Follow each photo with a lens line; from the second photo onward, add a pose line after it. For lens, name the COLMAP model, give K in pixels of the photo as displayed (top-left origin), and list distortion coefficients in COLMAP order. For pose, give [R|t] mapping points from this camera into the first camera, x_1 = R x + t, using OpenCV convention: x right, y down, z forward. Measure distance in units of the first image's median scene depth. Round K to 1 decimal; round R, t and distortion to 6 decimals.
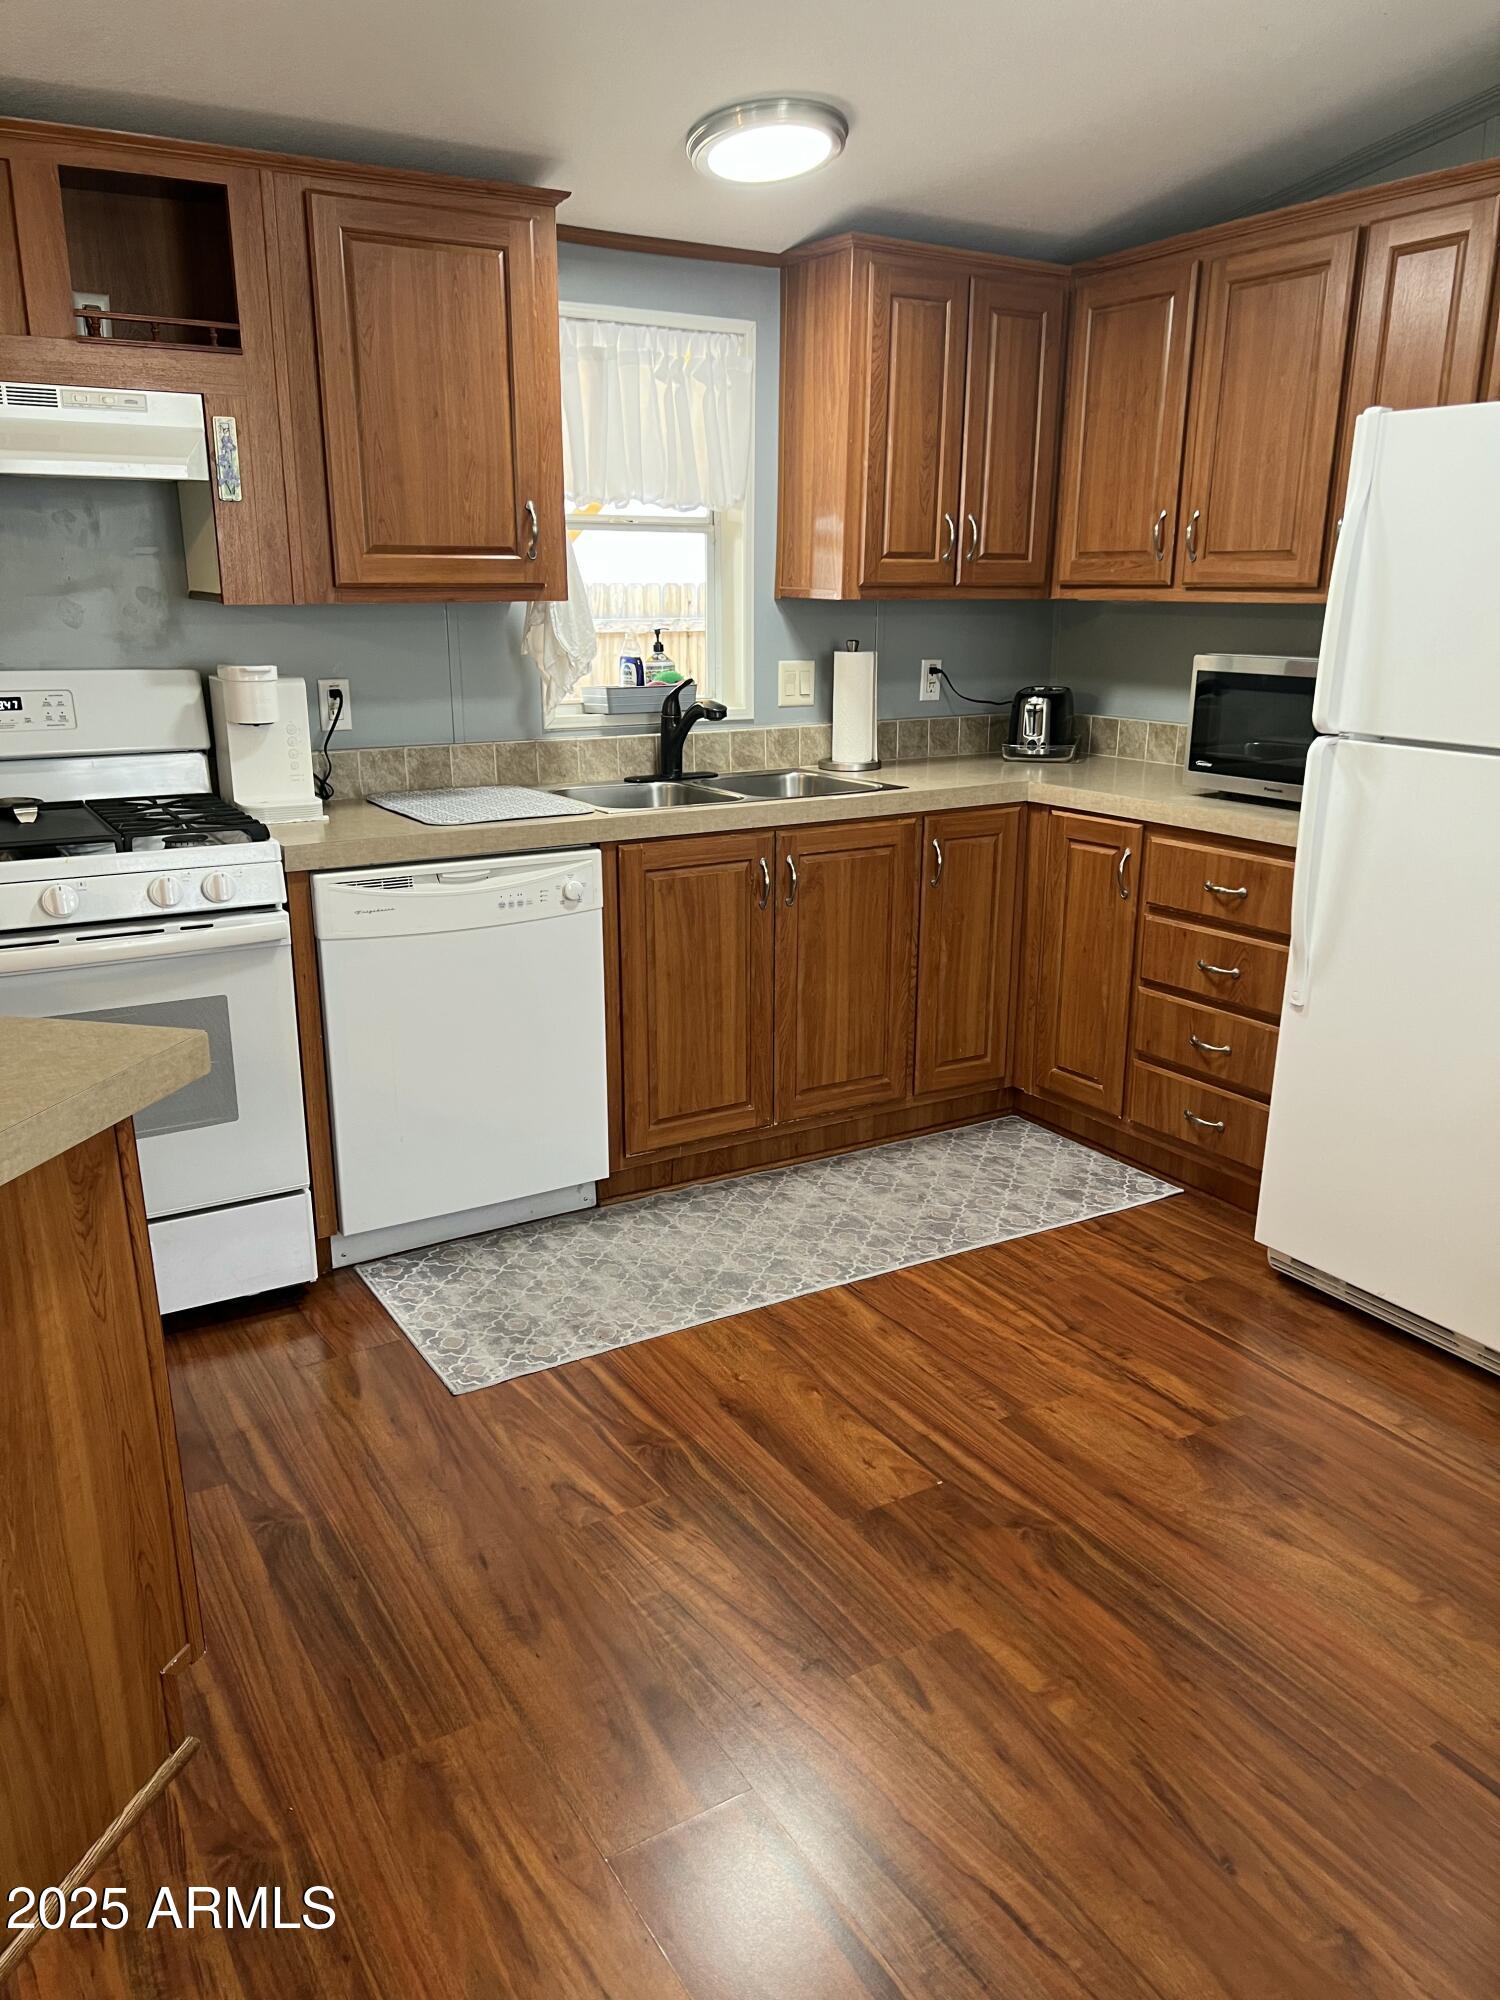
lens RADIAL K [[1484.4, 0, 773.2], [0, 1484.4, 1013.2], [0, 0, 1]] dist [0.105718, -0.152643]
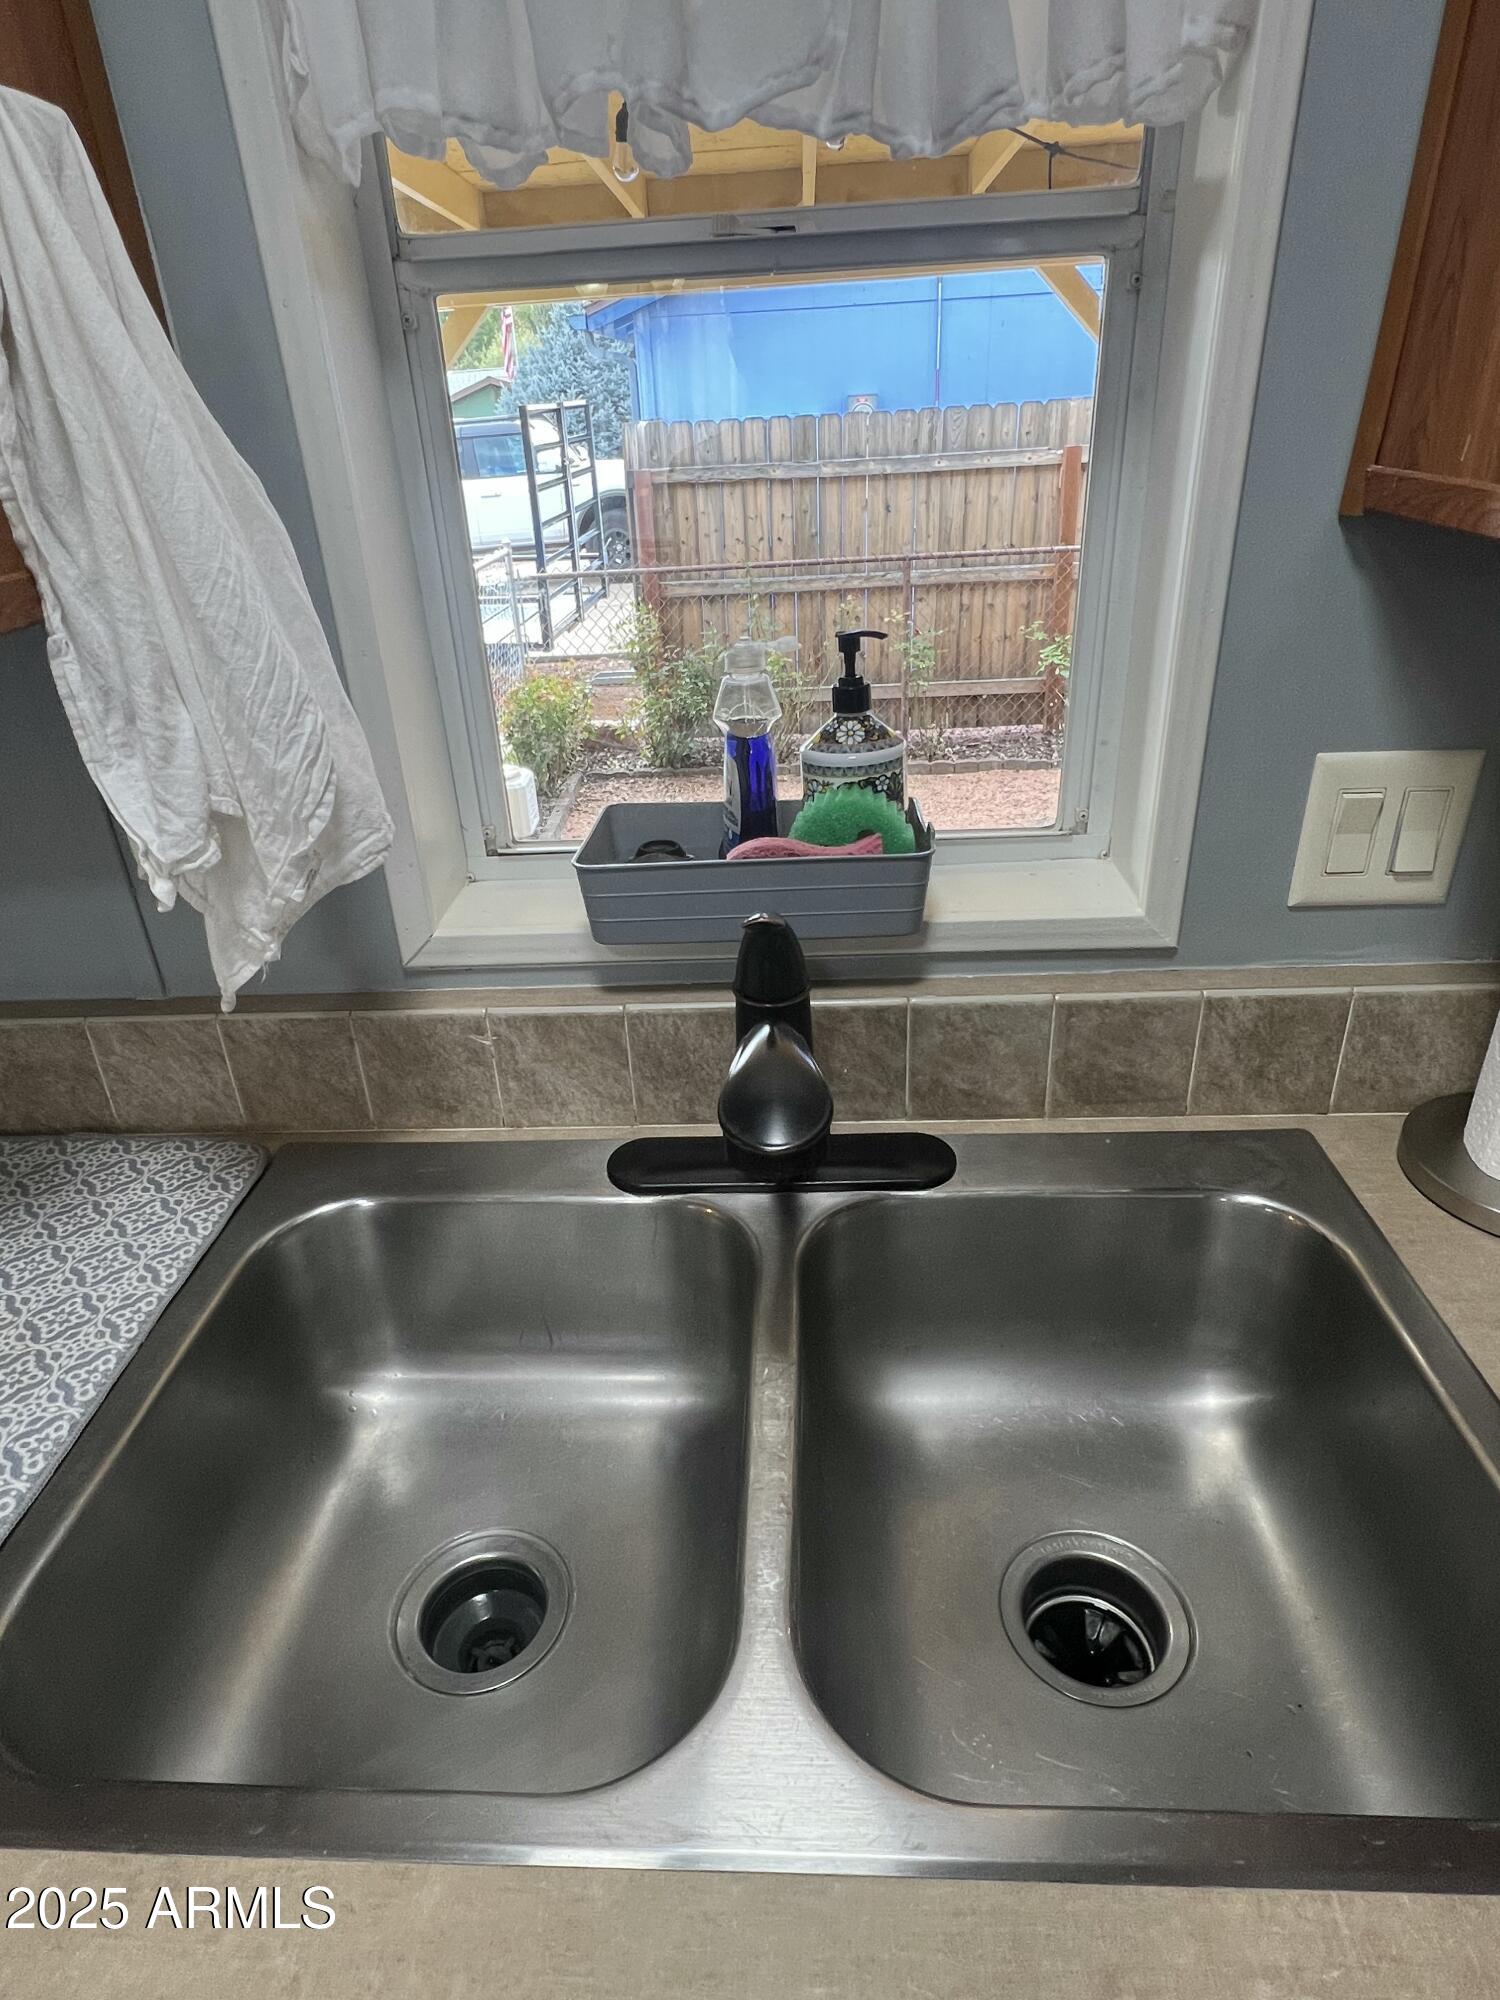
lens RADIAL K [[1103.2, 0, 750.0], [0, 1103.2, 1000.0], [0, 0, 1]] dist [-0.020606, -0.000297]
pose [[0.814516, 0.227124, -0.533834, 0.036599], [-0.110243, 0.964009, 0.241938, -0.236771], [0.569571, -0.138211, 0.810239, 0.802400]]
